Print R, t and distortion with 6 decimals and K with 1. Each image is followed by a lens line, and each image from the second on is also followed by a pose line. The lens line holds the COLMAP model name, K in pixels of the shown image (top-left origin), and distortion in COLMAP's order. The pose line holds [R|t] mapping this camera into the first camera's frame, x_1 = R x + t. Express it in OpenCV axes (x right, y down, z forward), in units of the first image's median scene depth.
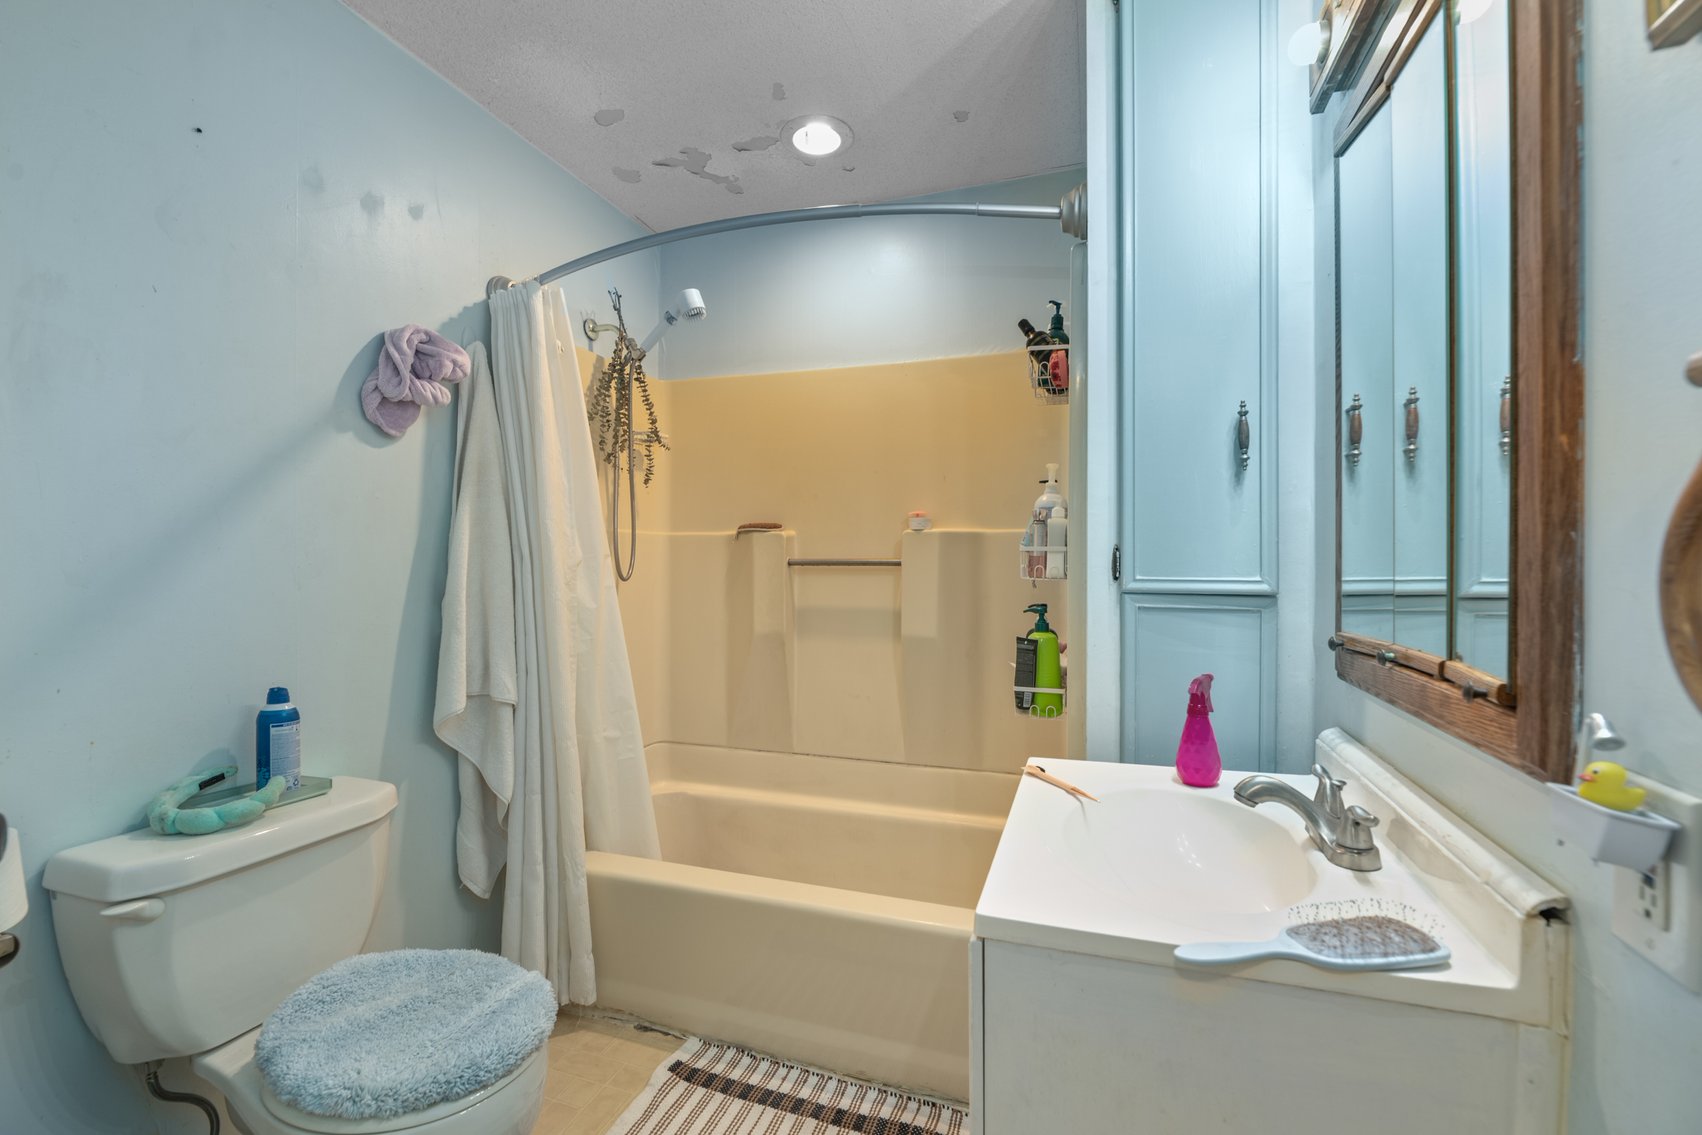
lens RADIAL K [[731.7, 0, 850.4], [0, 731.7, 565.4], [0, 0, 1]] dist [0.001416, -0.003623]
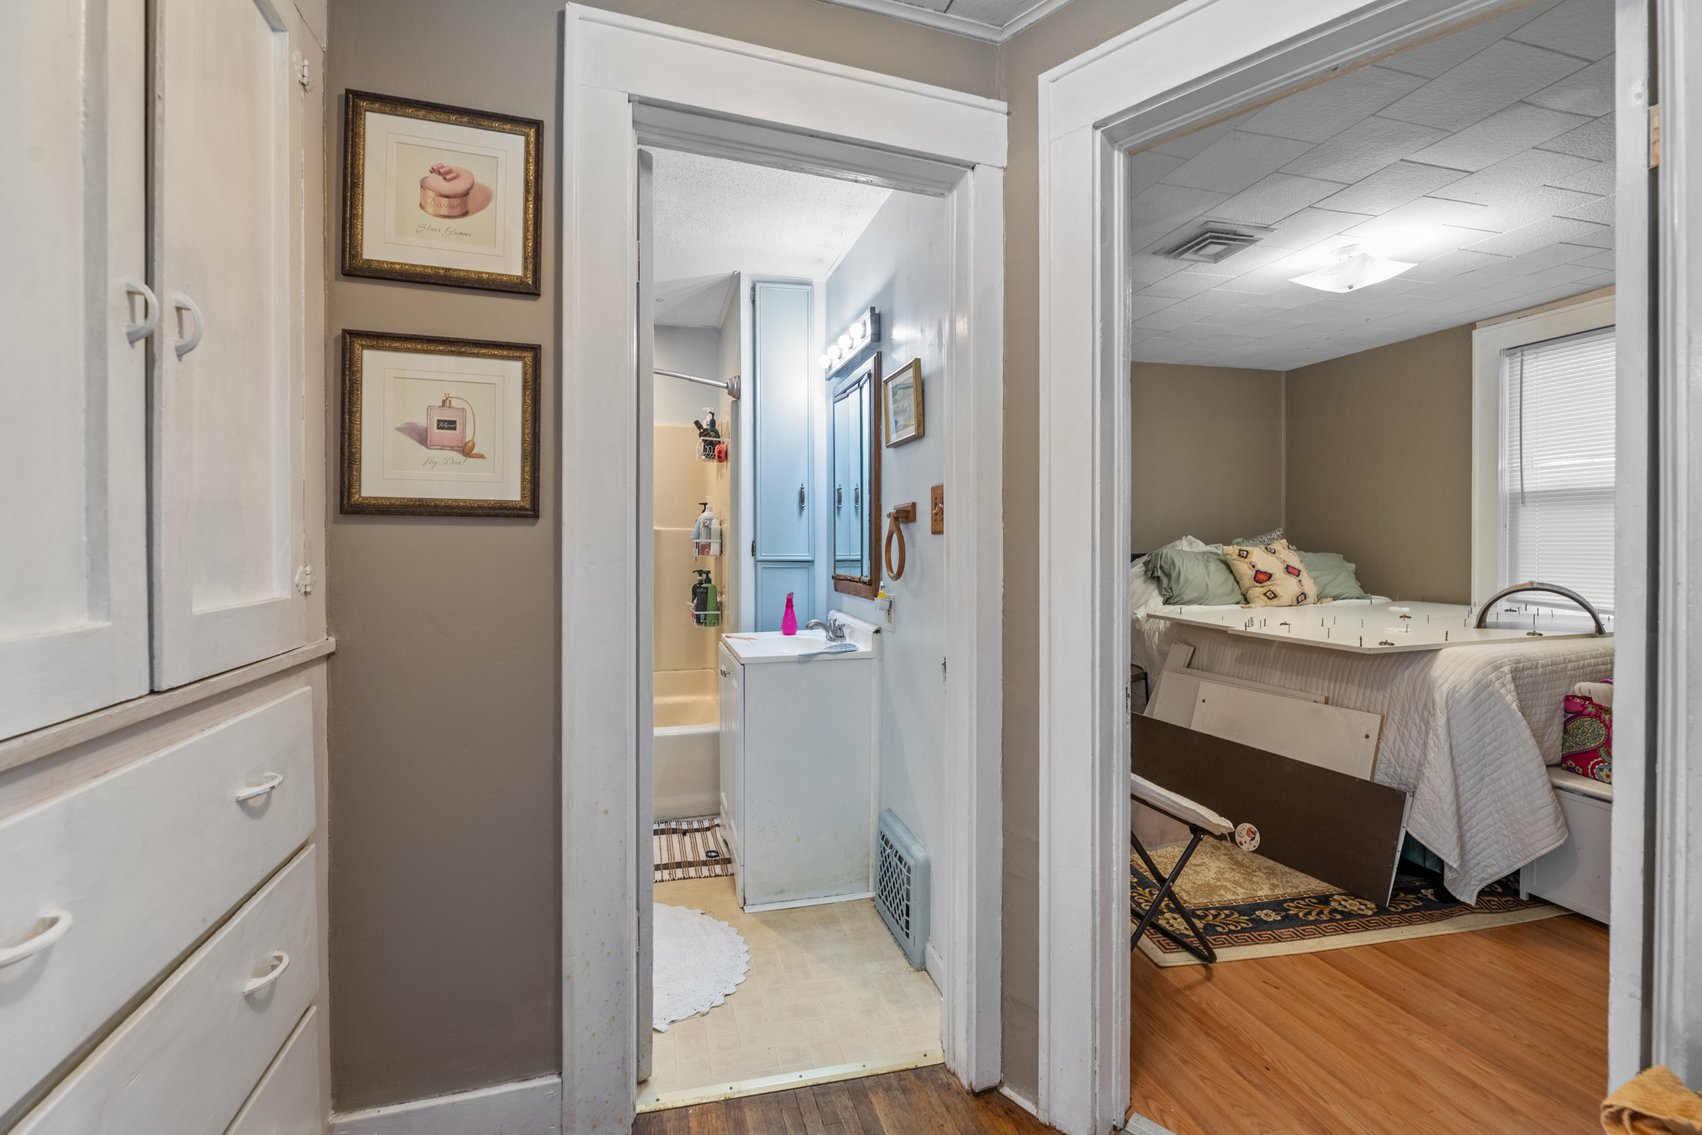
lens RADIAL K [[731.7, 0, 842.4], [0, 731.7, 553.6], [0, 0, 1]] dist [0.001416, -0.003623]
pose [[0.824919, -0.009678, 0.565168, -0.755724], [0.003470, 0.999921, 0.012058, -0.014534], [-0.565240, -0.007986, 0.824888, -1.125132]]
